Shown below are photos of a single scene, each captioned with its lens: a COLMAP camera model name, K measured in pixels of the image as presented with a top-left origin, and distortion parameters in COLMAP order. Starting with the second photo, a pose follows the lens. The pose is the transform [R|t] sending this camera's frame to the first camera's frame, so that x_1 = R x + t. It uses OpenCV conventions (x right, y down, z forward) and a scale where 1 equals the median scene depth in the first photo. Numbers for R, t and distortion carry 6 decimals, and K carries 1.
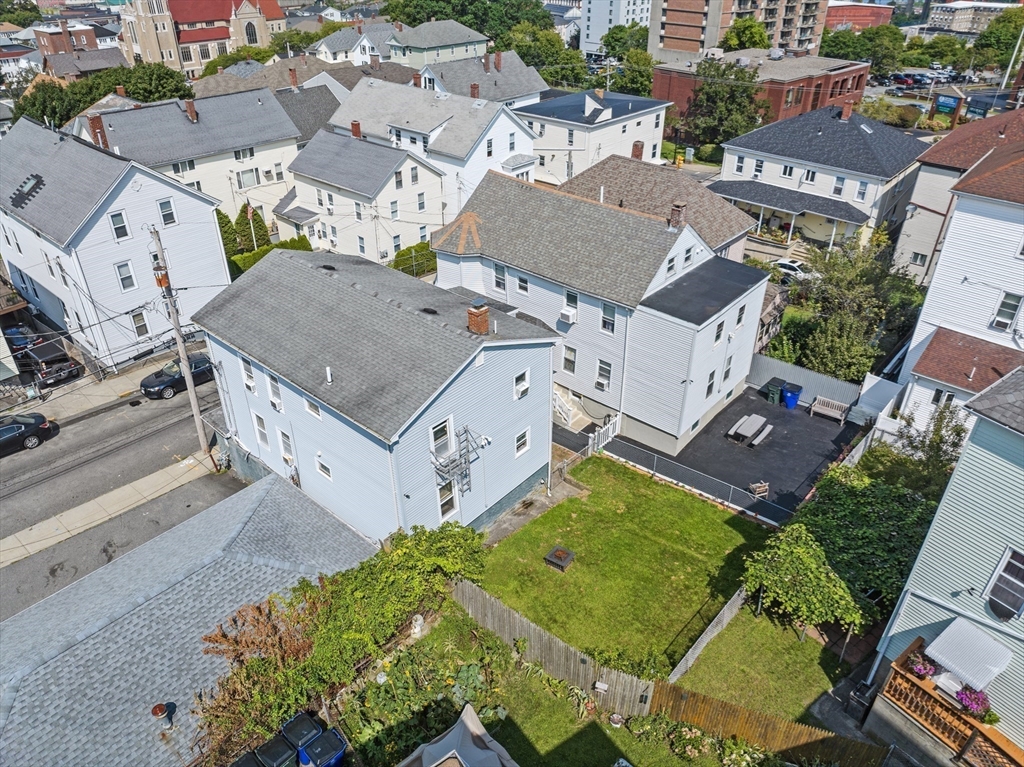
lens RADIAL K [[724.2, 0, 513.3], [0, 724.2, 381.5], [0, 0, 1]] dist [-0.038391, 0.011621]
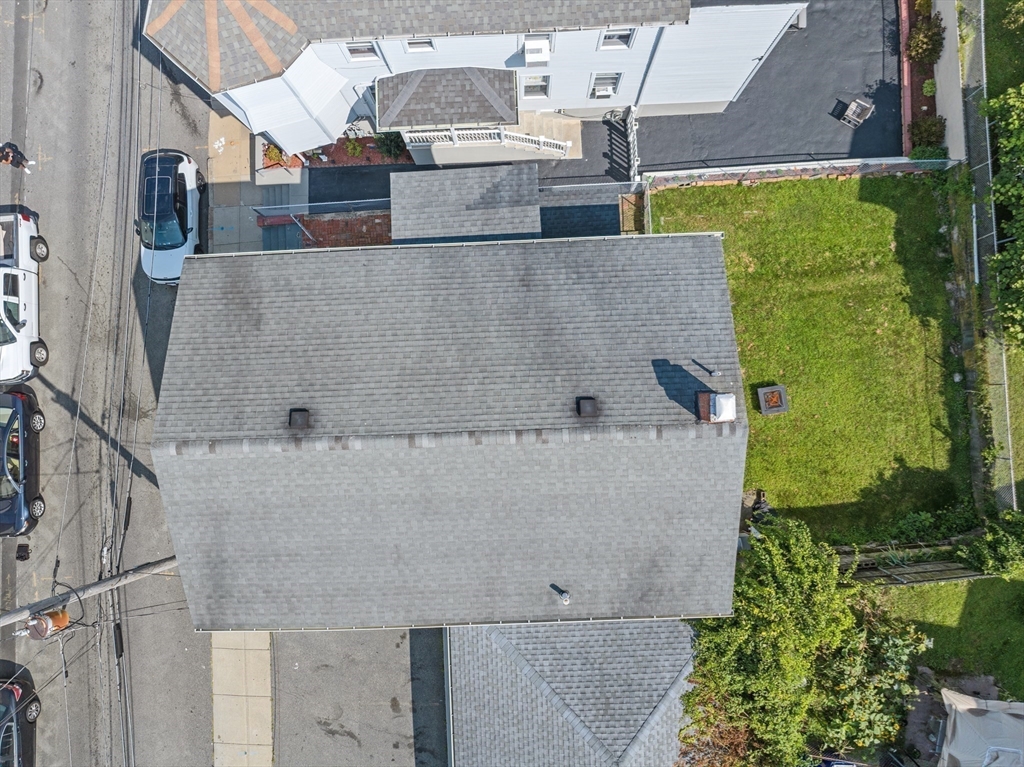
lens RADIAL K [[724.2, 0, 514.4], [0, 724.2, 382.2], [0, 0, 1]] dist [-0.038391, 0.011621]
pose [[0.728054, -0.685520, -0.000140, -0.124588], [0.379304, 0.402668, 0.833059, -0.514492], [-0.571022, -0.606565, 0.553184, 0.616282]]
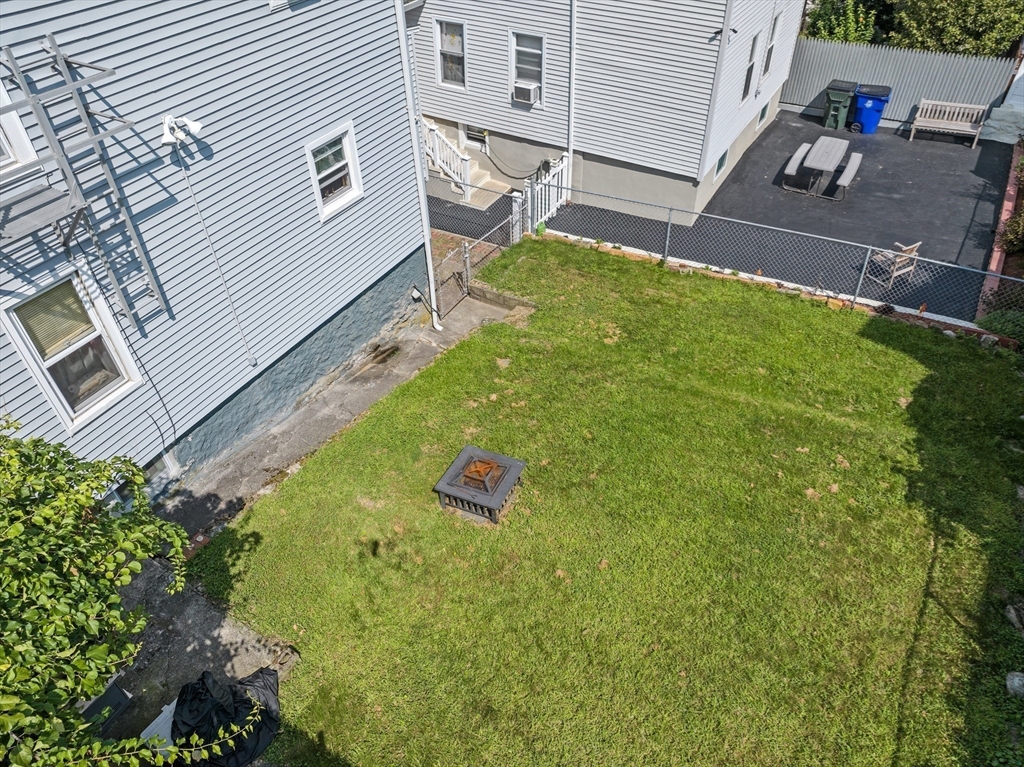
lens RADIAL K [[724.2, 0, 518.5], [0, 724.2, 378.8], [0, 0, 1]] dist [-0.038391, 0.011621]
pose [[0.983698, -0.127718, 0.126598, 0.039323], [0.106160, 0.980657, 0.164445, 0.123624], [-0.145152, -0.148325, 0.978228, 0.582841]]
